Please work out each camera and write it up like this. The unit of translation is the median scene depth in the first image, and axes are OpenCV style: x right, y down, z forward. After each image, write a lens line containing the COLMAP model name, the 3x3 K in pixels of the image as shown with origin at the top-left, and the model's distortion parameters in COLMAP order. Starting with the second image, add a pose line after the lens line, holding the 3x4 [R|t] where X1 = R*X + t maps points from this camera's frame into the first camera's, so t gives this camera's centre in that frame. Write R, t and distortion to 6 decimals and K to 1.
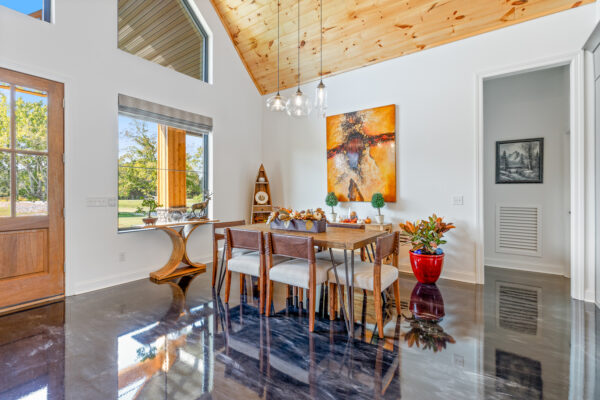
lens RADIAL K [[271.0, 0, 307.4], [0, 271.0, 189.9], [0, 0, 1]] dist [-0.004043, 0.000347]
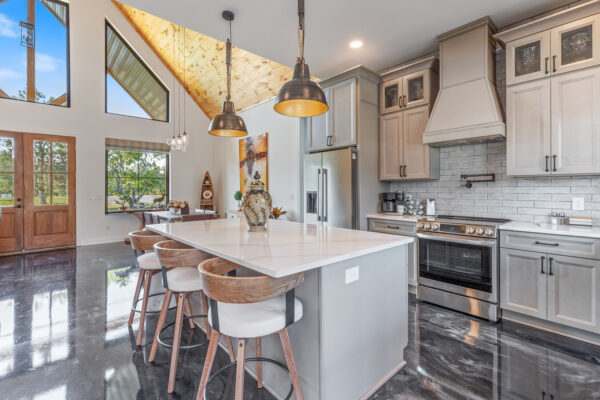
lens RADIAL K [[271.0, 0, 308.4], [0, 271.0, 186.5], [0, 0, 1]] dist [-0.004043, 0.000347]
pose [[0.981110, -0.011326, -0.193121, 0.840080], [0.012308, 0.999917, 0.003889, -0.018810], [0.193060, -0.006192, 0.981167, -0.441708]]
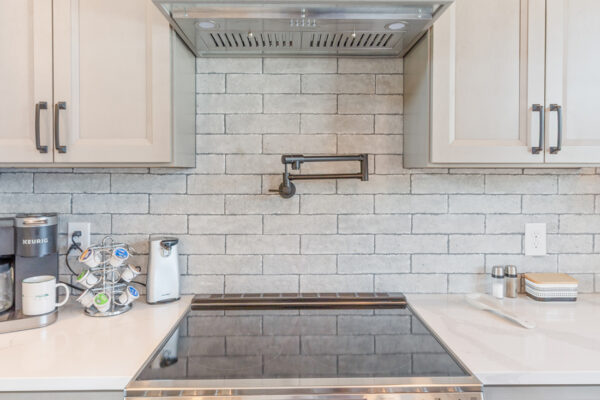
lens RADIAL K [[423.6, 0, 301.4], [0, 423.6, 177.0], [0, 0, 1]] dist [0.000234, -0.001476]
pose [[0.805615, -0.008393, 0.592380, 0.932958], [-0.003797, 0.999806, 0.019329, -0.031549], [-0.592428, -0.017821, 0.805427, 0.107100]]
